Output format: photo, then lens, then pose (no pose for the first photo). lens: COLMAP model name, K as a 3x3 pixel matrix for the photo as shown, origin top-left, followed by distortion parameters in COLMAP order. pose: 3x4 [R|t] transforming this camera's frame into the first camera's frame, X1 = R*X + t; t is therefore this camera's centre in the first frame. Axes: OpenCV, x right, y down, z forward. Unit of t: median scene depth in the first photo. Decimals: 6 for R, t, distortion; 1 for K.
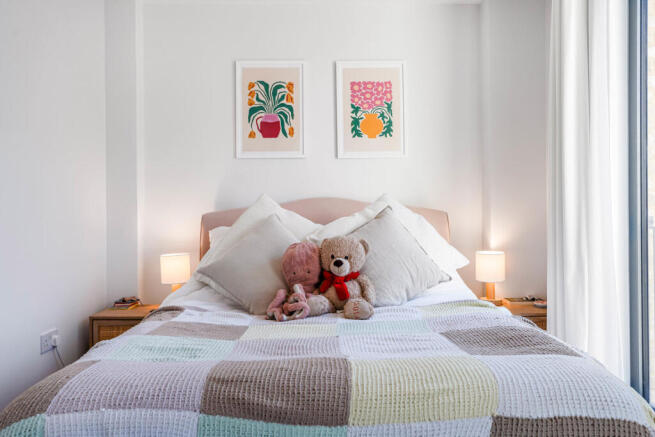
lens RADIAL K [[528.6, 0, 324.1], [0, 528.6, 212.3], [0, 0, 1]] dist [-0.005681, 0.002423]
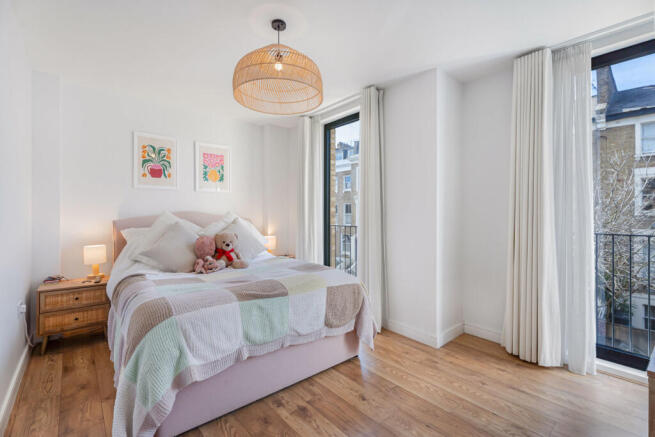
lens RADIAL K [[292.4, 0, 324.1], [0, 292.4, 212.6], [0, 0, 1]] dist [0.001840, -0.001659]
pose [[0.775643, 0.010659, 0.631081, -0.285459], [-0.009606, 0.999941, -0.005082, -0.022945], [-0.631098, -0.002121, 0.775700, -0.130013]]
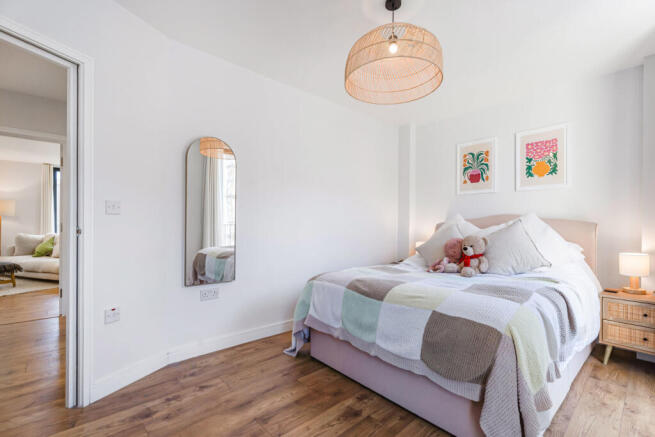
lens RADIAL K [[292.4, 0, 327.1], [0, 292.4, 225.6], [0, 0, 1]] dist [0.001840, -0.001659]
pose [[0.653275, 0.015062, -0.756971, 0.338749], [-0.007755, 0.999883, 0.013203, 0.000168], [0.757081, -0.002755, 0.653316, -0.063964]]
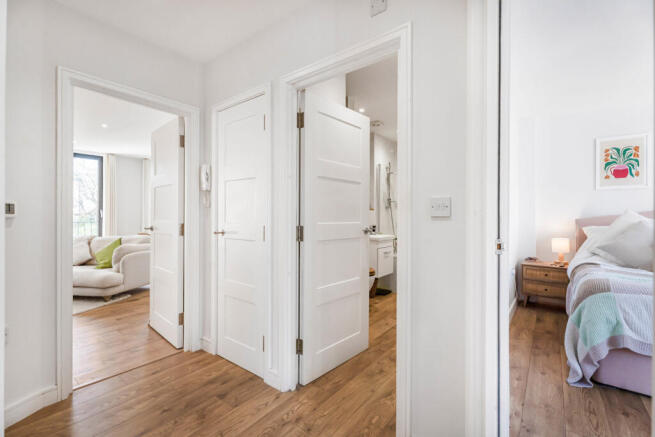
lens RADIAL K [[292.4, 0, 329.2], [0, 292.4, 214.0], [0, 0, 1]] dist [0.001840, -0.001659]
pose [[0.780275, 0.009393, -0.625366, -0.255651], [-0.005802, 0.999953, 0.007780, -0.017798], [0.625409, -0.002442, 0.780293, -0.425554]]
